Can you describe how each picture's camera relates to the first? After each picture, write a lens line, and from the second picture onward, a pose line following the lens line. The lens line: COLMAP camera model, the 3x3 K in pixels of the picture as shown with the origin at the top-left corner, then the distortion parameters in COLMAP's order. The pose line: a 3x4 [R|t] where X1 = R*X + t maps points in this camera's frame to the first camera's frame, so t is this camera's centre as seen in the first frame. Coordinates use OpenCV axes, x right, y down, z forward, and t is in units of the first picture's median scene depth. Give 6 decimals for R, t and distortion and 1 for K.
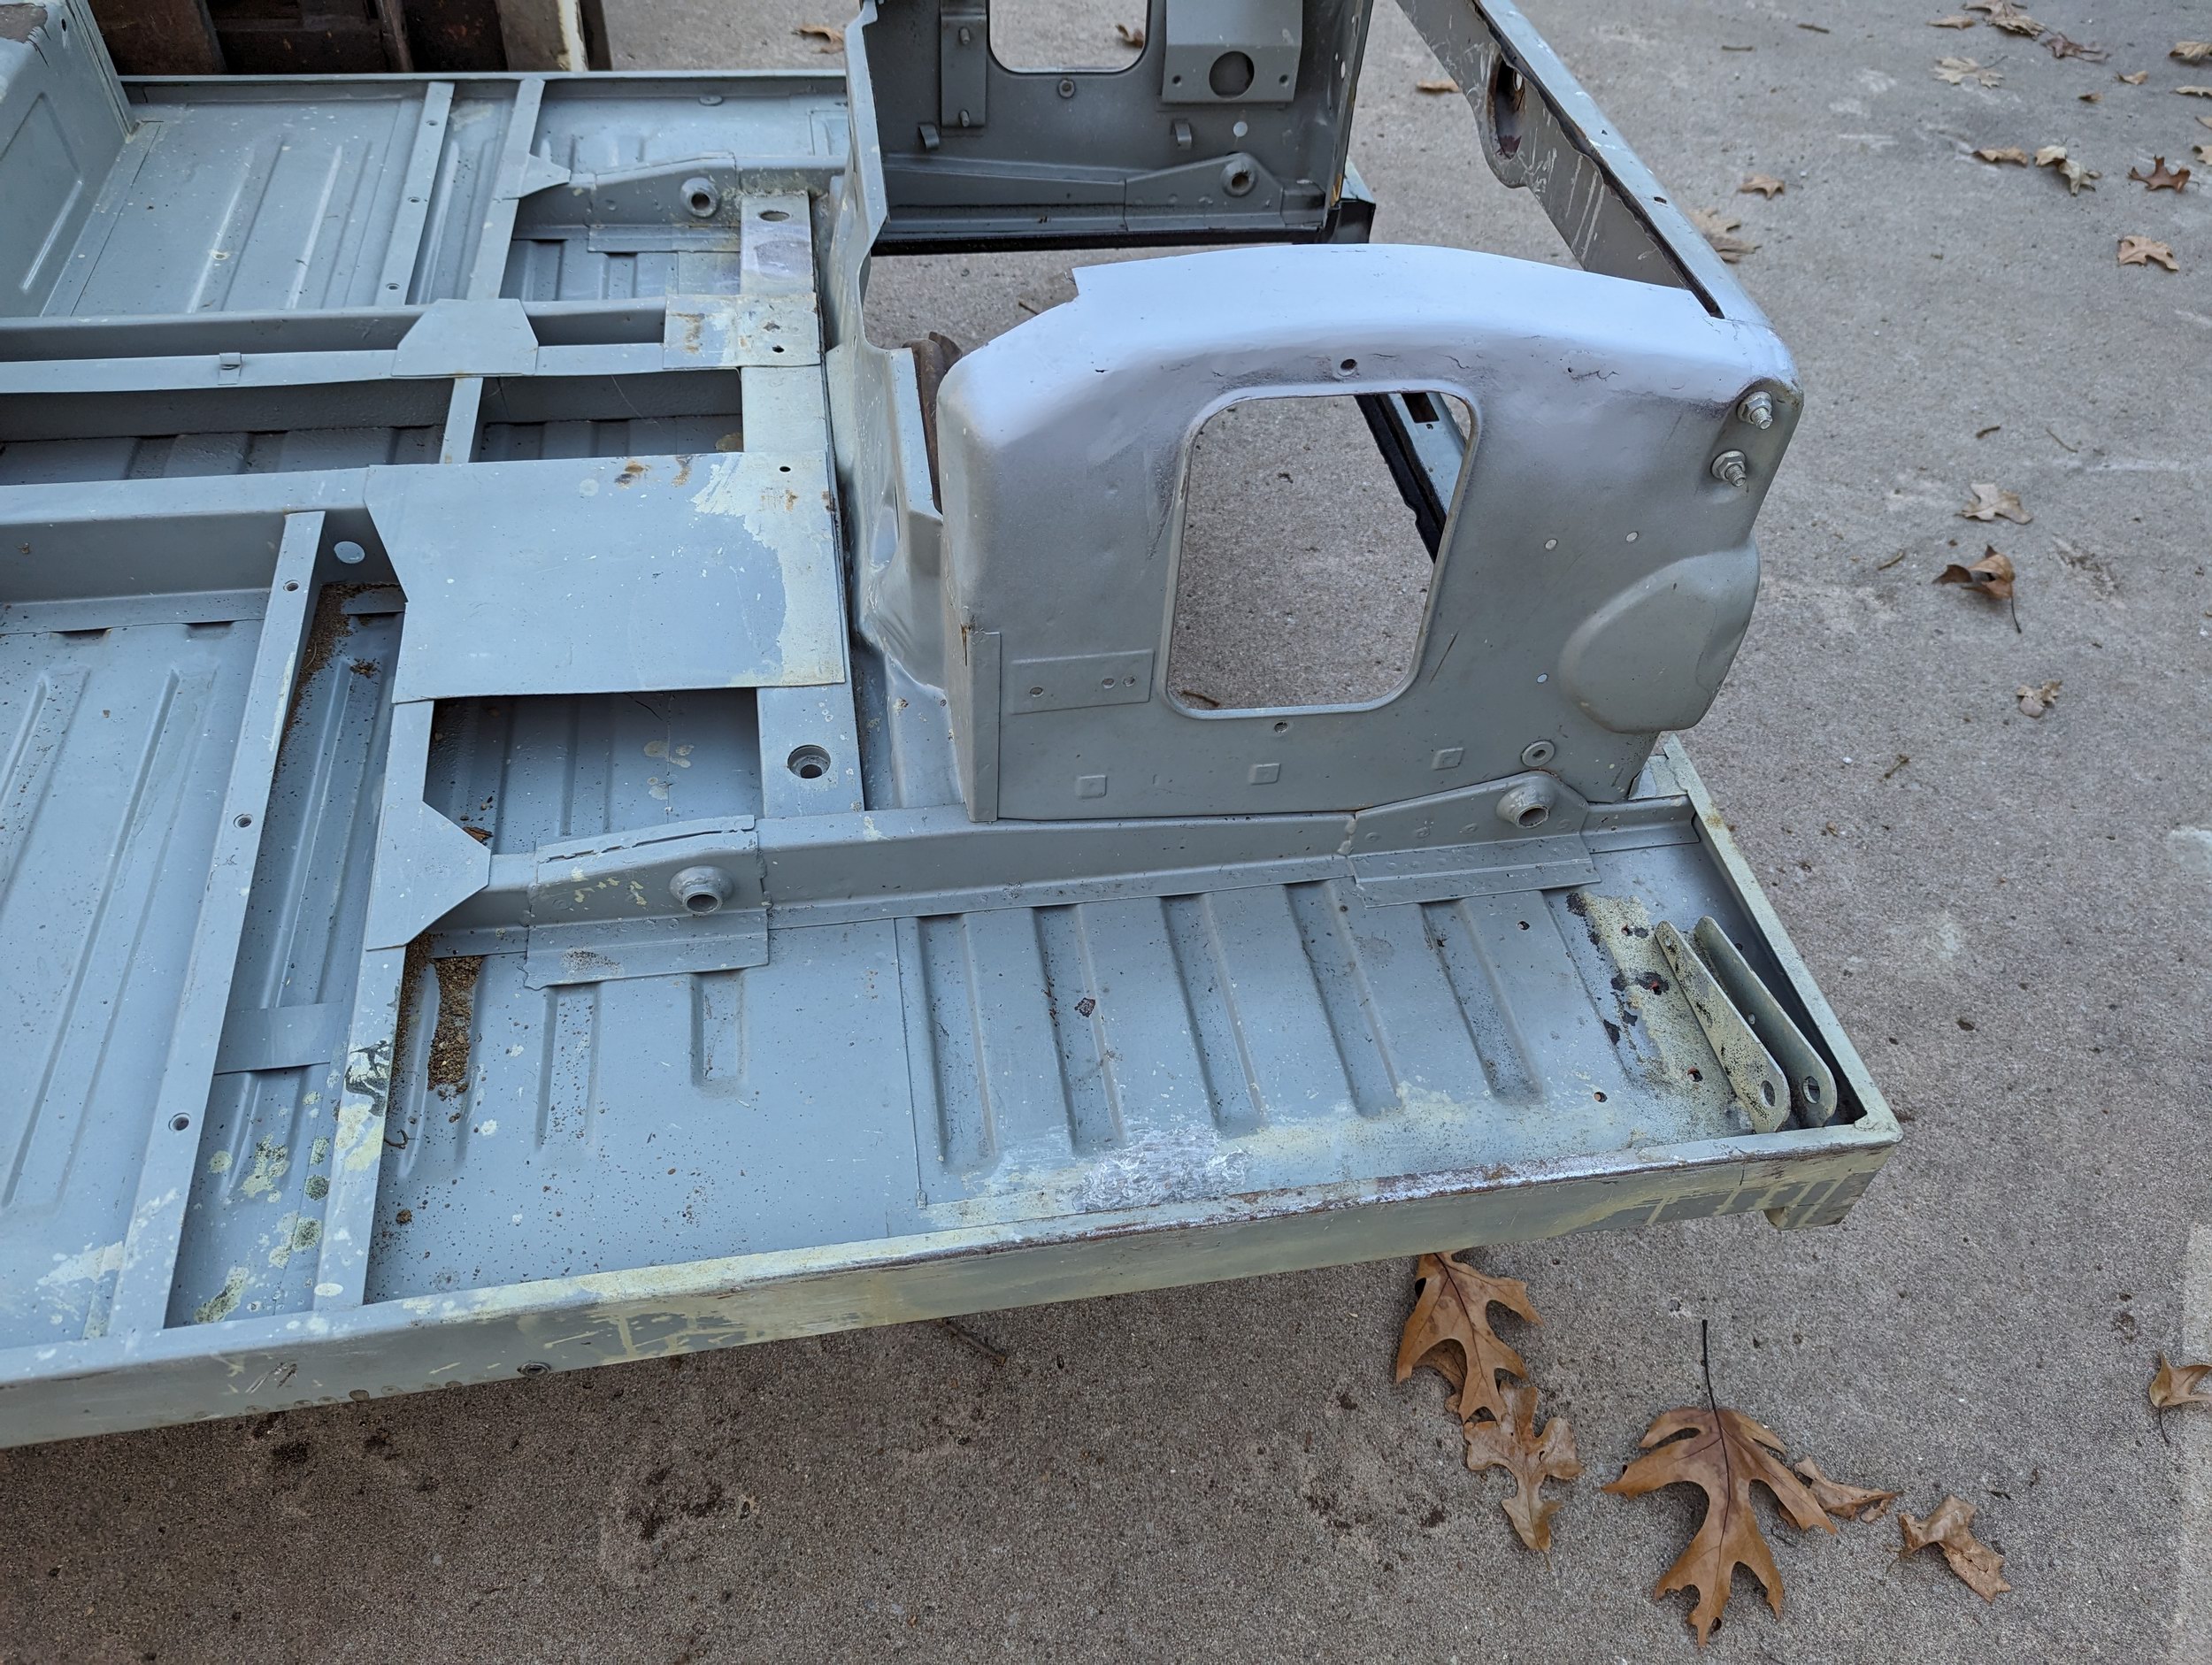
lens RADIAL K [[1570.4, 0, 1109.2], [0, 1570.4, 829.2], [0, 0, 1]] dist [0.052569, -0.051224]
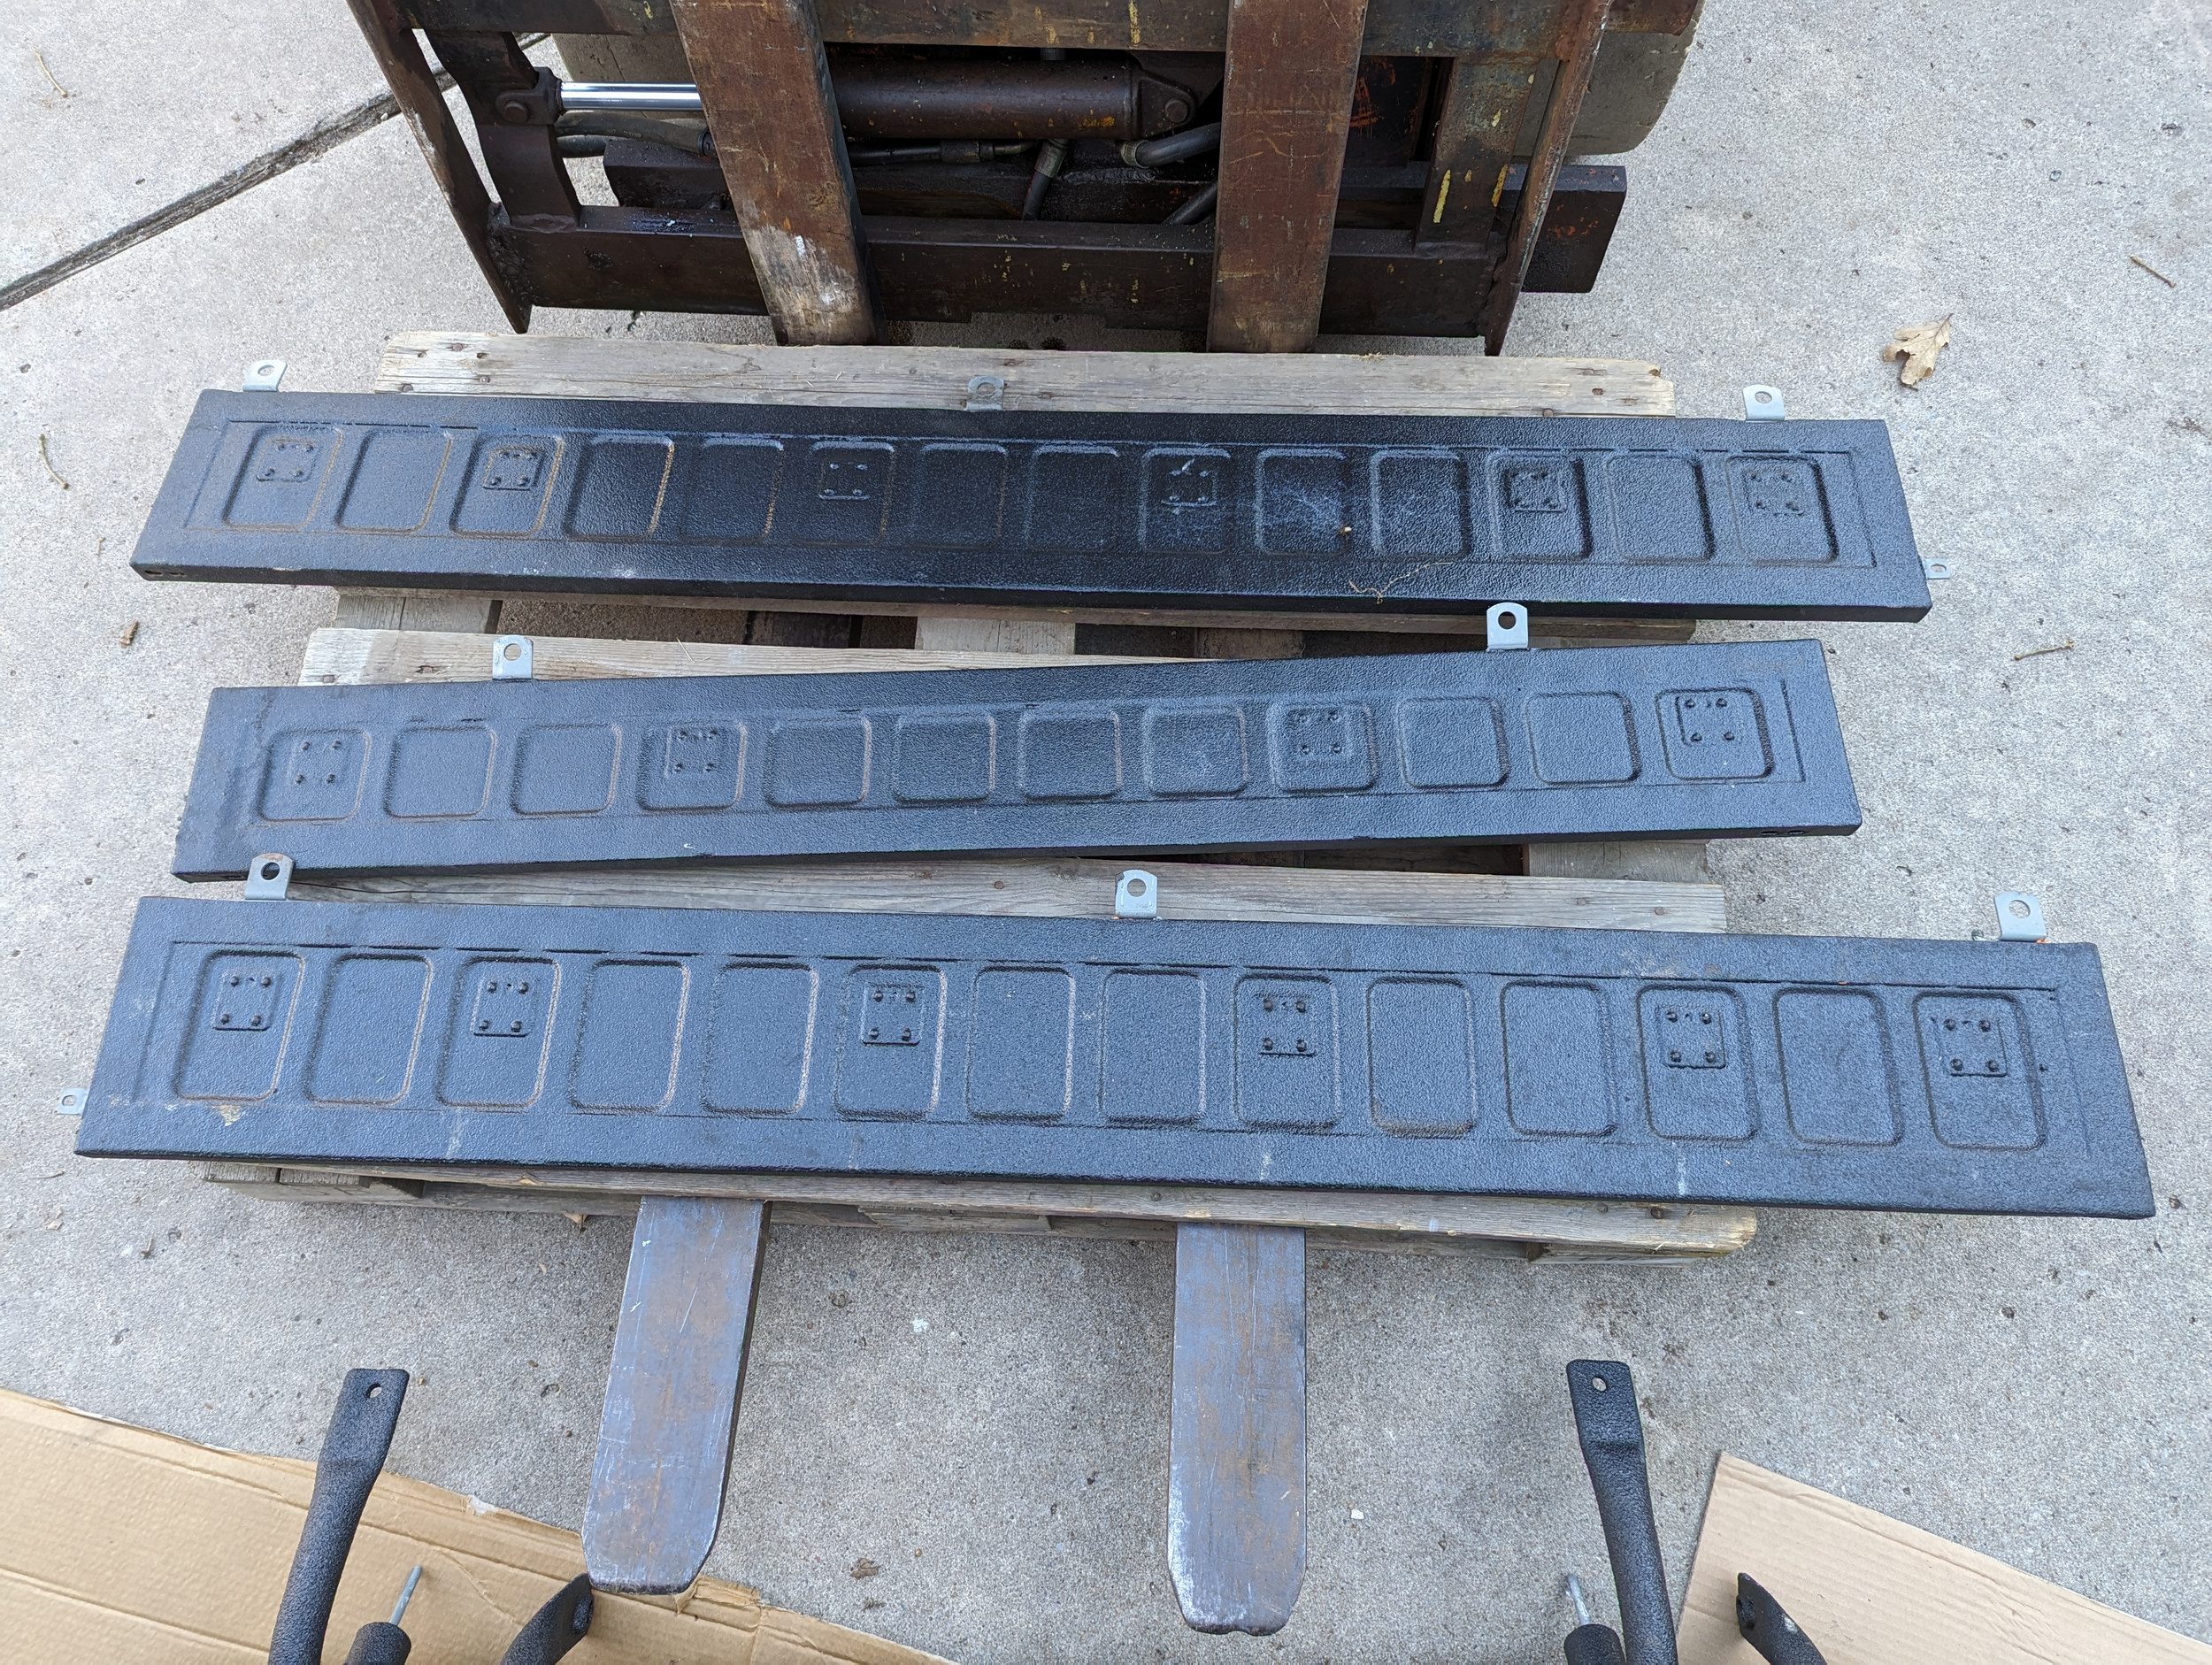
lens RADIAL K [[1570.4, 0, 1098.9], [0, 1570.4, 815.5], [0, 0, 1]] dist [0.052569, -0.051224]
pose [[0.965910, 0.192840, -0.172715, -0.677612], [-0.116845, 0.920099, 0.373852, -0.766268], [0.231009, -0.340926, 0.911265, 0.073735]]
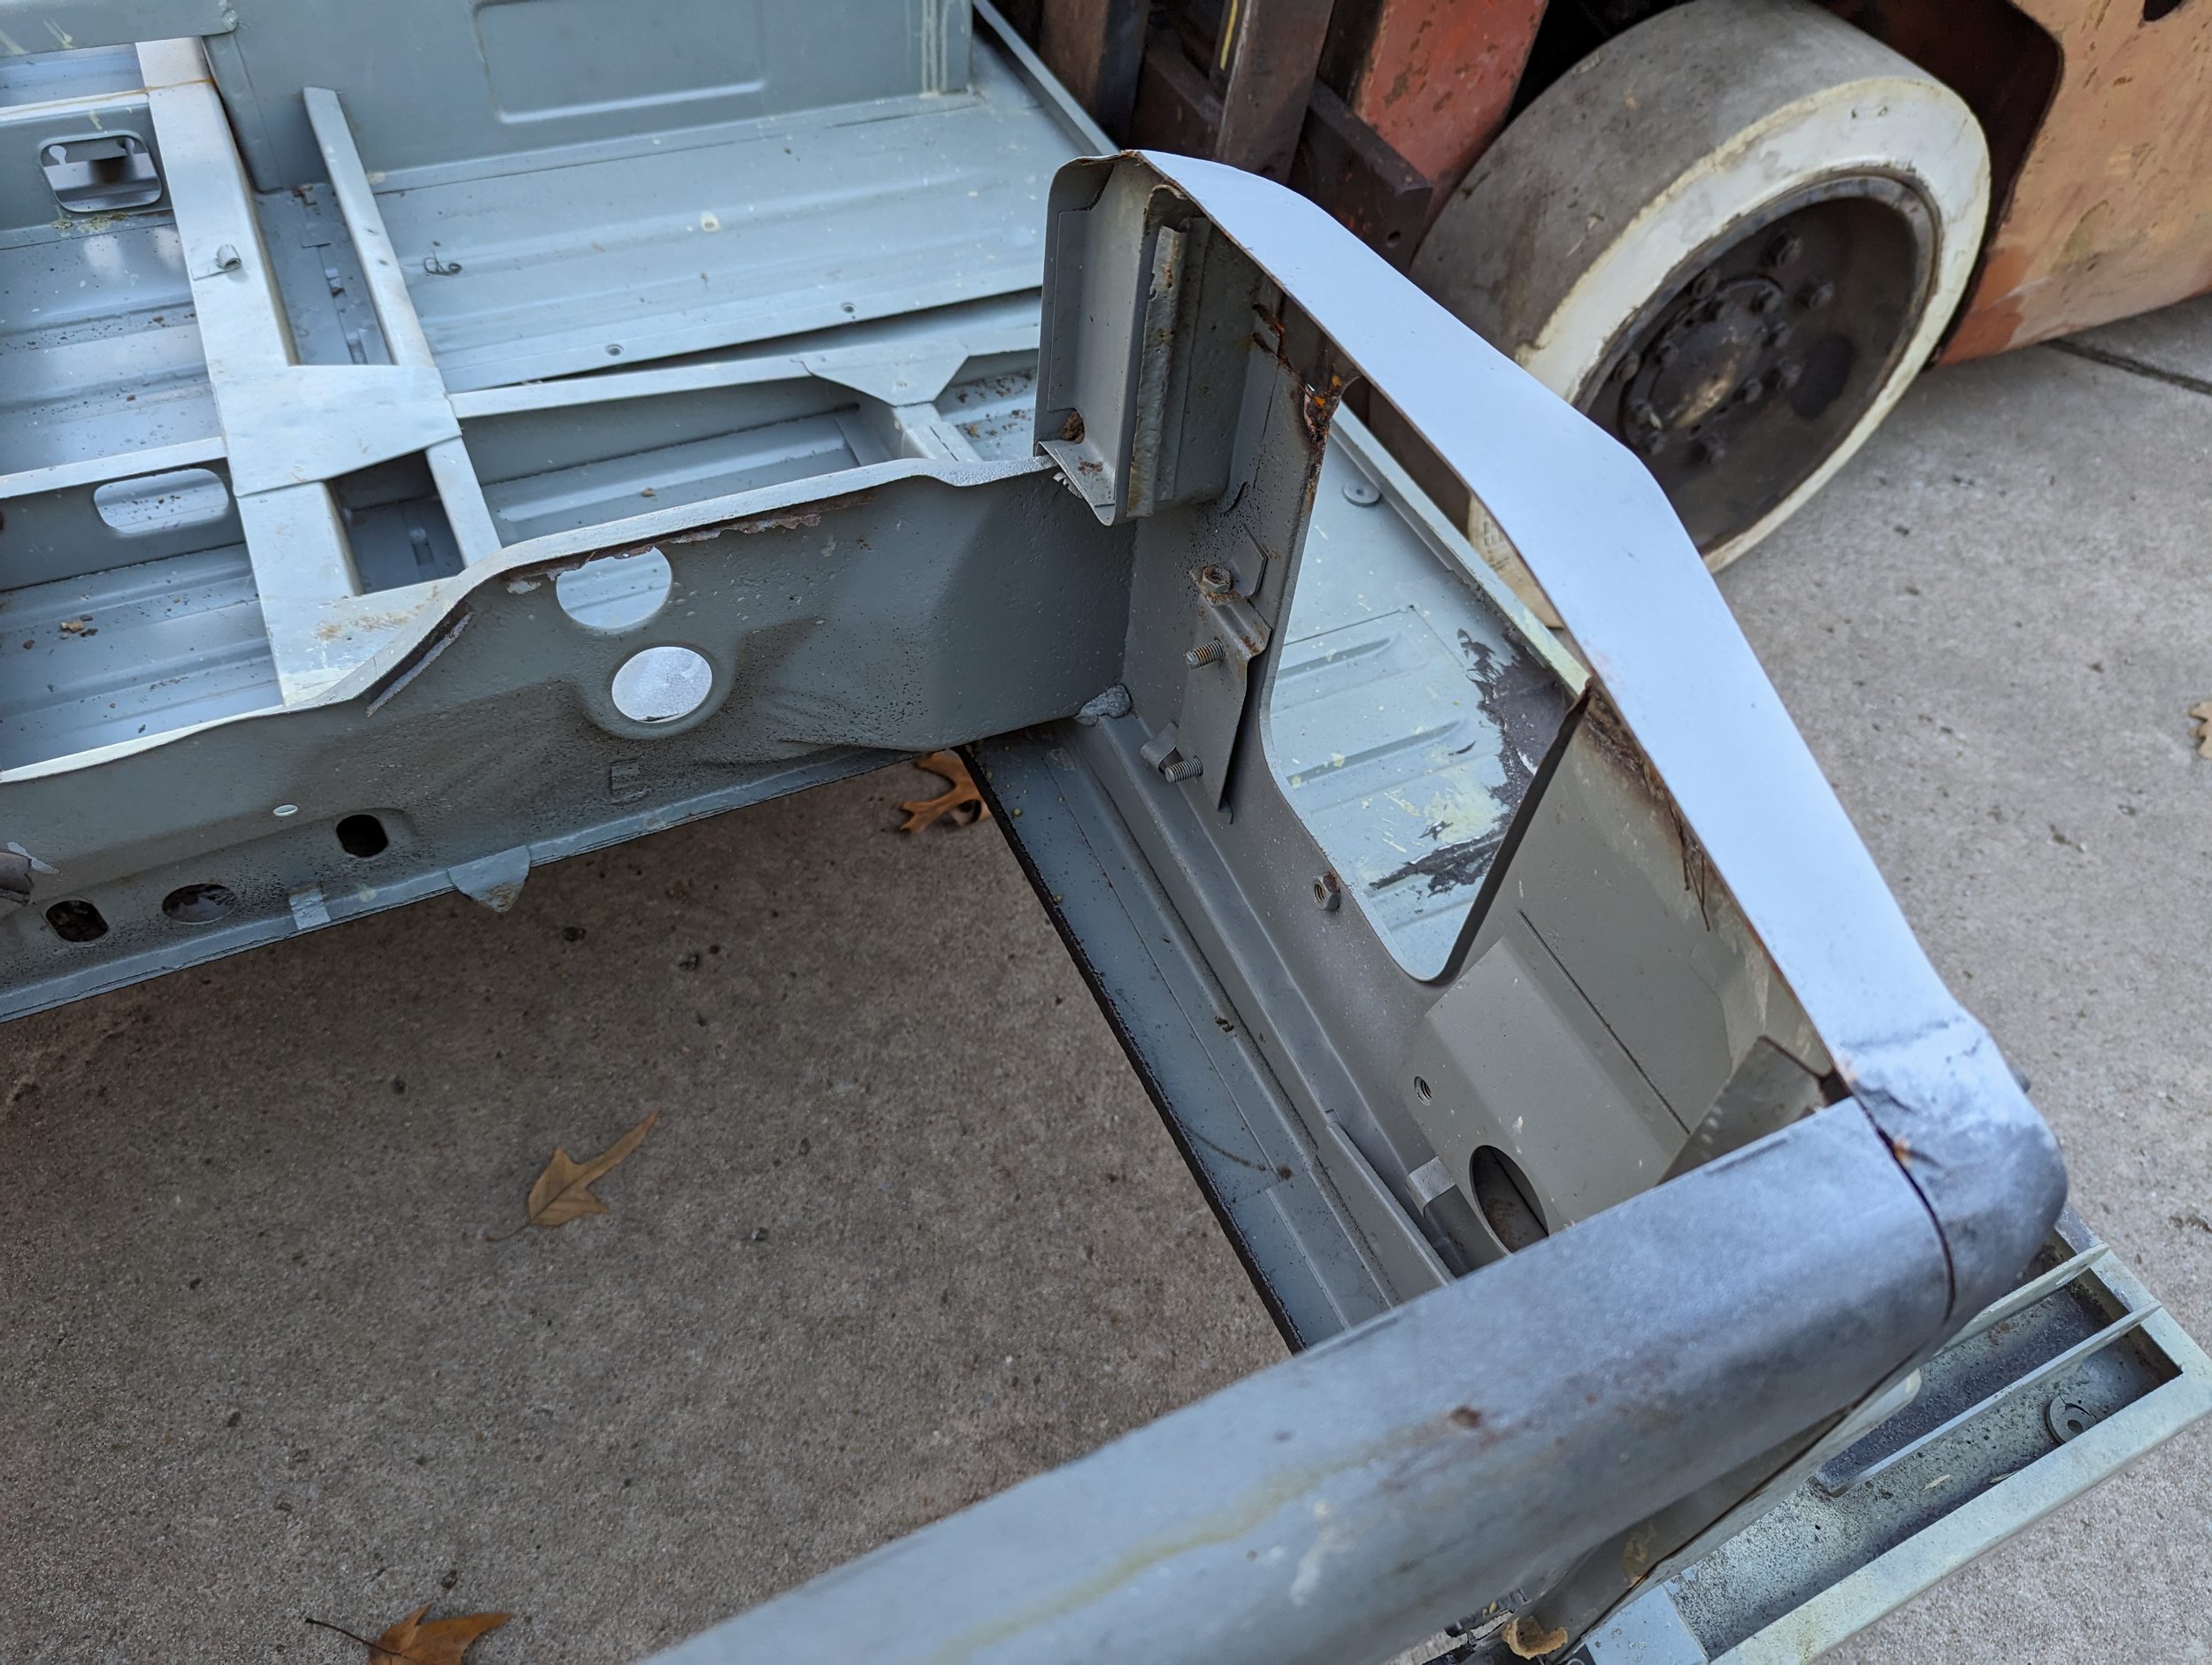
lens RADIAL K [[1570.4, 0, 1105.9], [0, 1570.4, 868.2], [0, 0, 1]] dist [0.052569, -0.051224]
pose [[0.277320, 0.725062, -0.630380, 0.291911], [-0.755405, 0.569971, 0.323258, -0.740638], [0.593680, 0.386546, 0.705780, 0.865856]]
